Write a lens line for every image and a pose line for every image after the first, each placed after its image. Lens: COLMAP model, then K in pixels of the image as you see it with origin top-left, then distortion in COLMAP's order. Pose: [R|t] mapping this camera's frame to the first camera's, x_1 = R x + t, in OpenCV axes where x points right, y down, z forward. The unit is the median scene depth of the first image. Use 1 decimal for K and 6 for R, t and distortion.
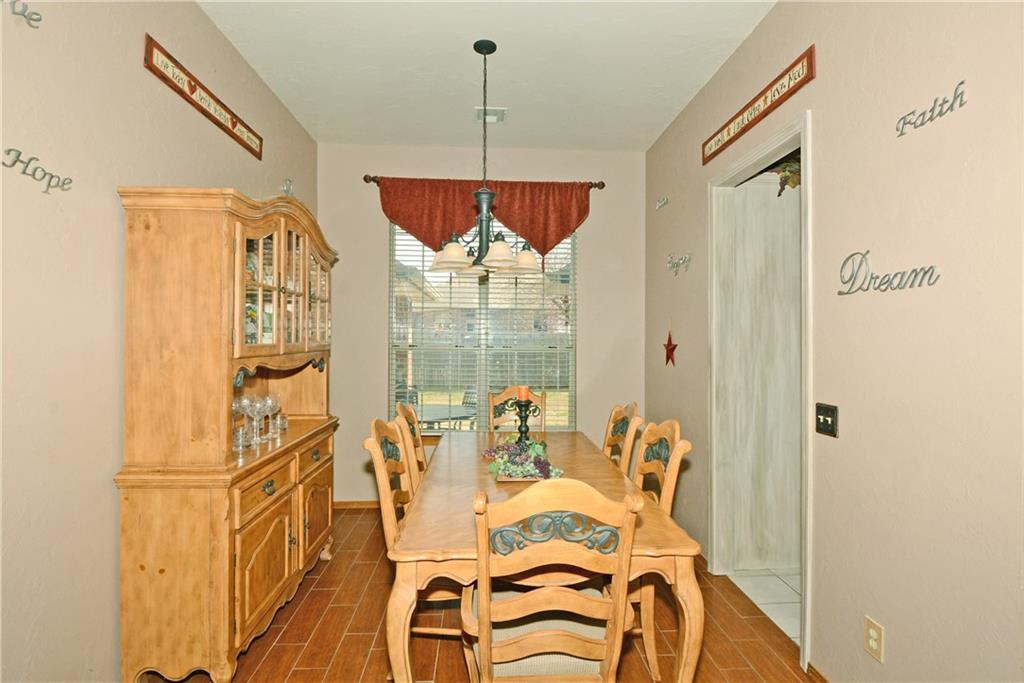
lens RADIAL K [[481.2, 0, 513.2], [0, 481.2, 337.6], [0, 0, 1]] dist [-0.007832, -0.002962]
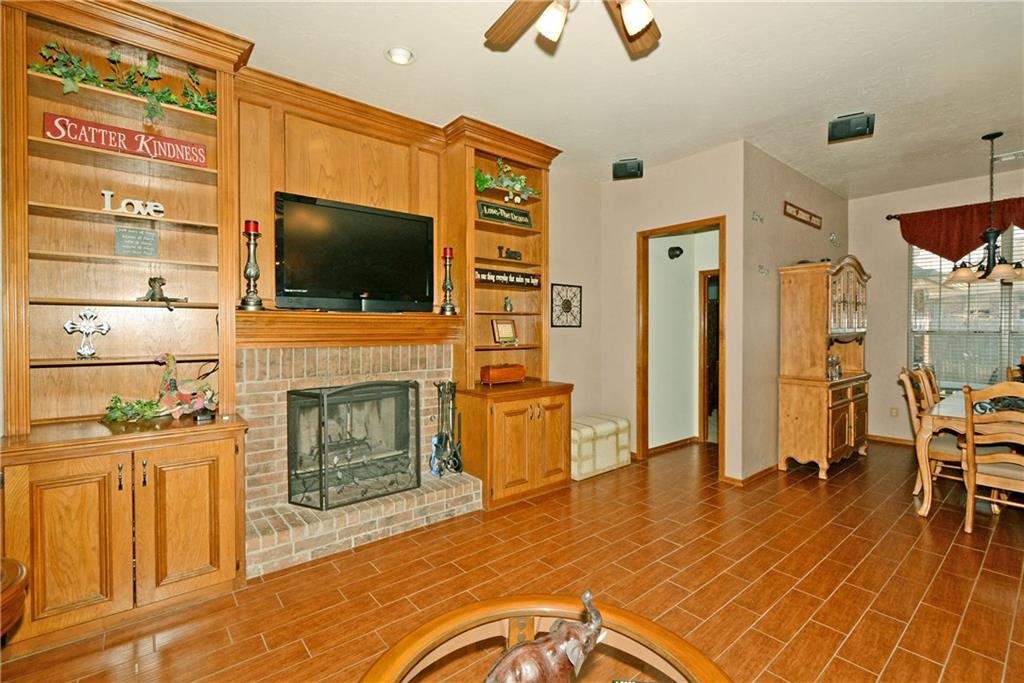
lens RADIAL K [[456.5, 0, 505.4], [0, 456.5, 334.3], [0, 0, 1]] dist [0.001502, -0.003469]
pose [[0.578326, 0.005553, -0.815787, 0.265984], [0.006236, 0.999918, 0.011226, 0.007809], [0.815782, -0.011579, 0.578244, -1.298623]]
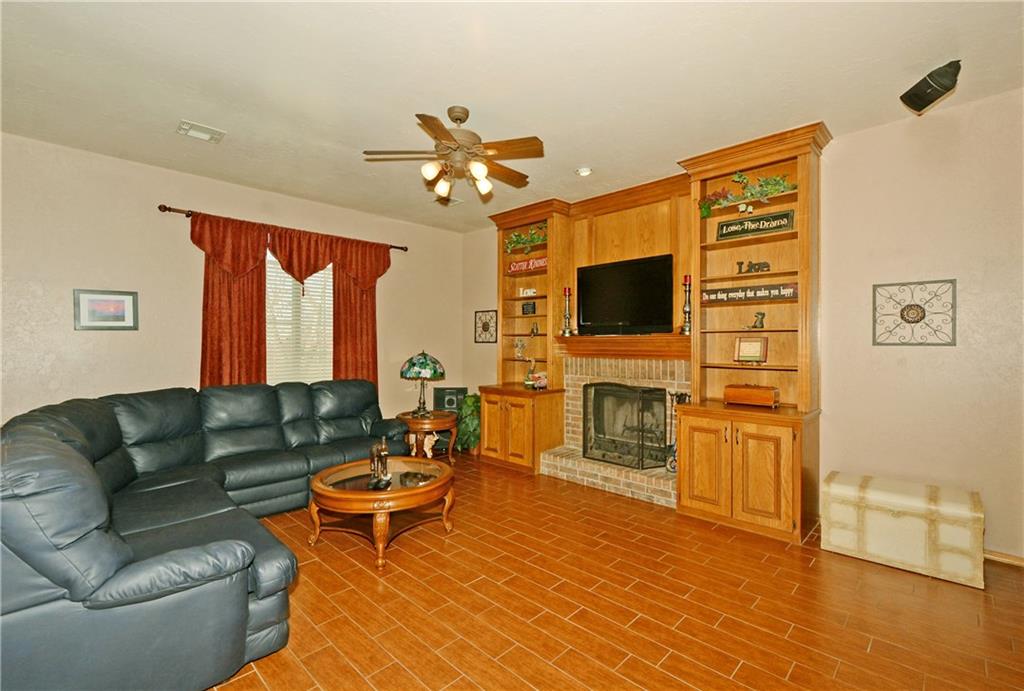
lens RADIAL K [[456.5, 0, 532.7], [0, 456.5, 338.2], [0, 0, 1]] dist [0.001502, -0.003469]
pose [[-0.729846, -0.018768, -0.683353, 0.539461], [-0.004793, 0.999739, -0.022339, 0.015455], [0.683594, -0.013029, -0.729746, 0.409498]]
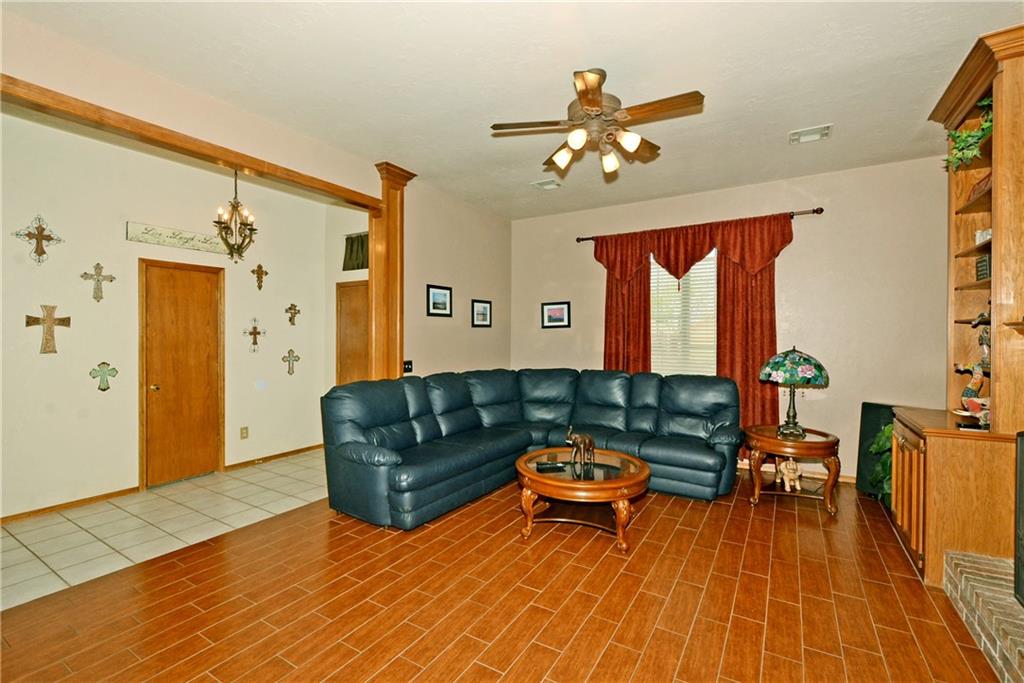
lens RADIAL K [[456.5, 0, 508.6], [0, 456.5, 336.6], [0, 0, 1]] dist [0.001502, -0.003469]
pose [[-0.824729, -0.009949, 0.565440, -0.754085], [-0.009925, 0.999946, 0.003117, -0.004336], [-0.565441, -0.003041, -0.824783, 0.379355]]
